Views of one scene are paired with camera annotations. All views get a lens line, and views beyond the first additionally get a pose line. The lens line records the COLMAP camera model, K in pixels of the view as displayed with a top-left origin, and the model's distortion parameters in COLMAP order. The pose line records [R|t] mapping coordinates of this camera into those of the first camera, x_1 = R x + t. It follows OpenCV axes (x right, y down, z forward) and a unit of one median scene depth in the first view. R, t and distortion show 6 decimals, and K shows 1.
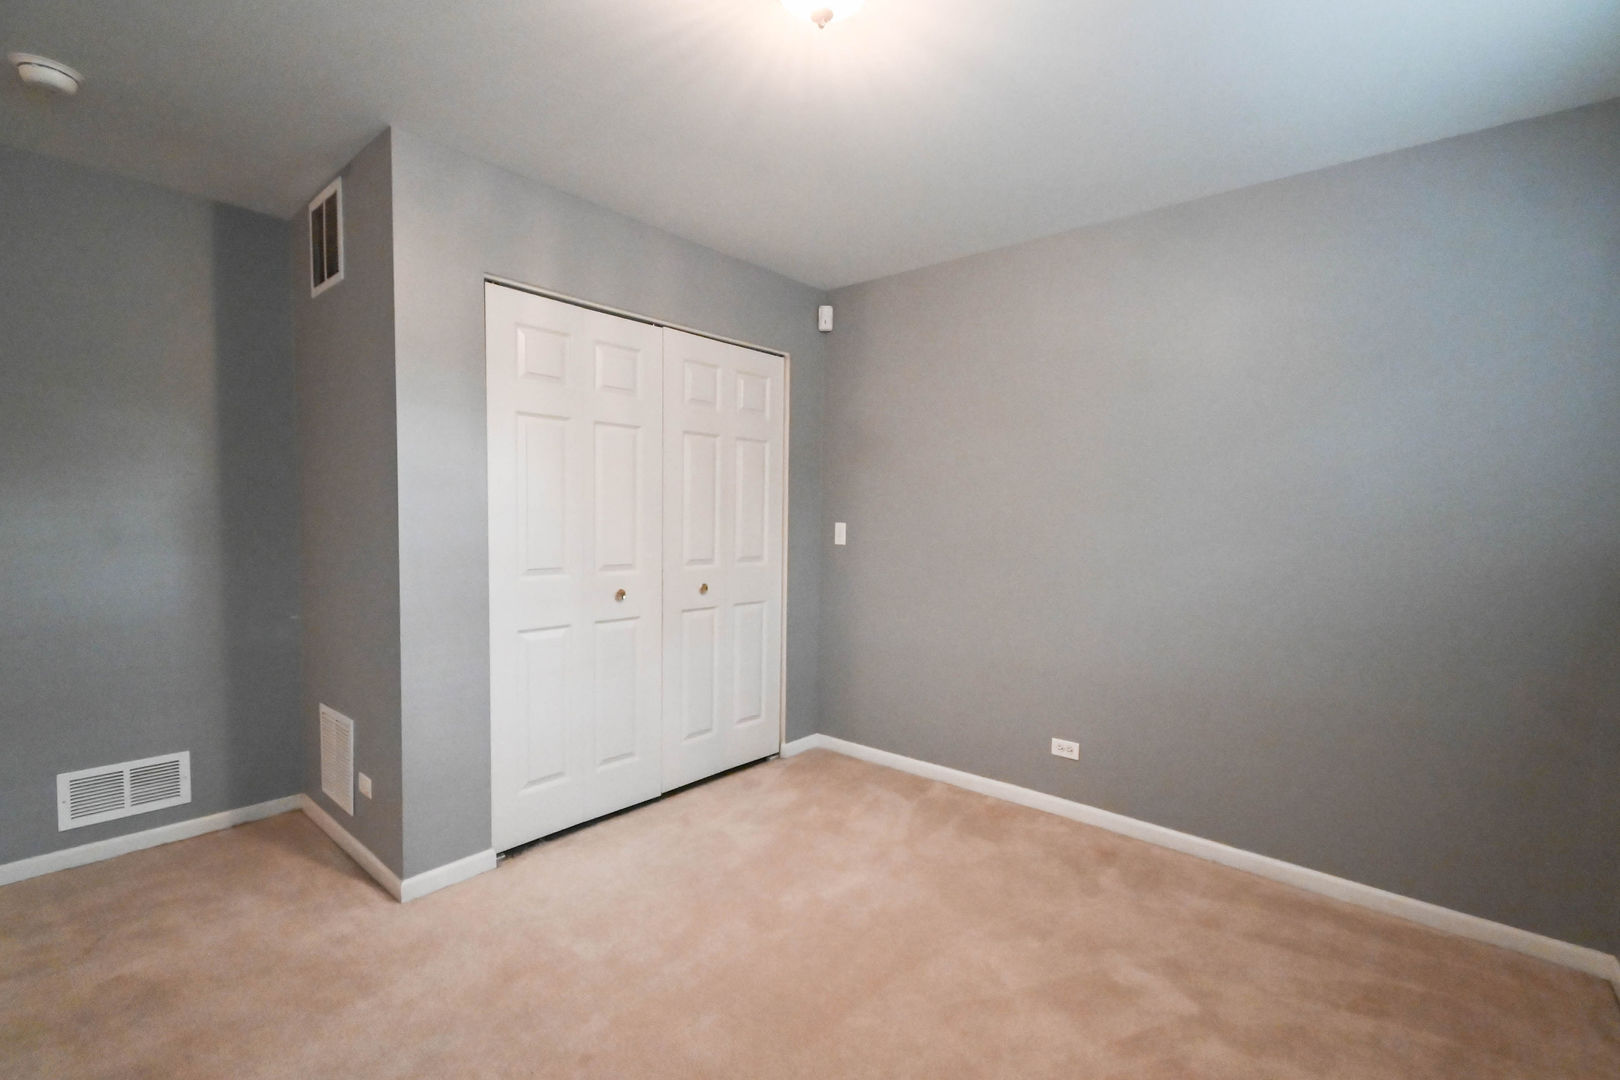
lens RADIAL K [[715.4, 0, 810.0], [0, 715.4, 540.0], [0, 0, 1]] dist [-0.000193, -0.000381]
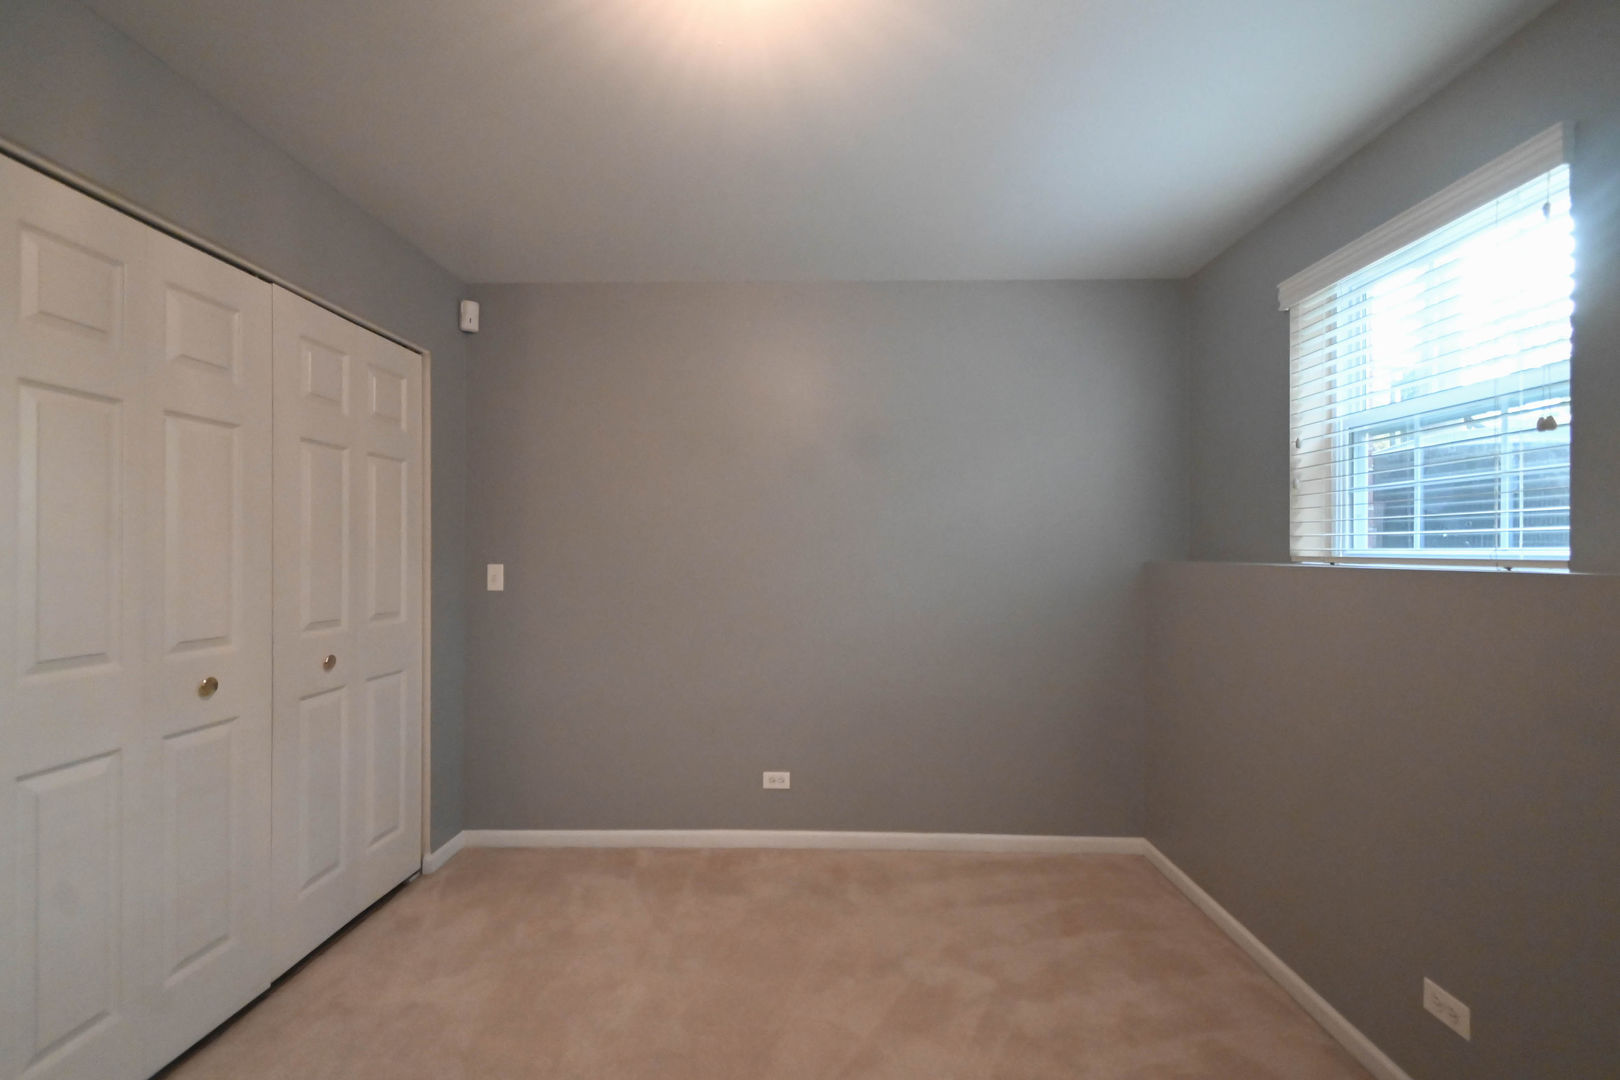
lens RADIAL K [[715.4, 0, 810.0], [0, 715.4, 540.0], [0, 0, 1]] dist [-0.000193, -0.000381]
pose [[0.772140, -0.004049, 0.635440, -0.242078], [0.035949, 0.998657, -0.037319, -0.009694], [-0.634435, 0.051658, 0.771248, 0.159188]]
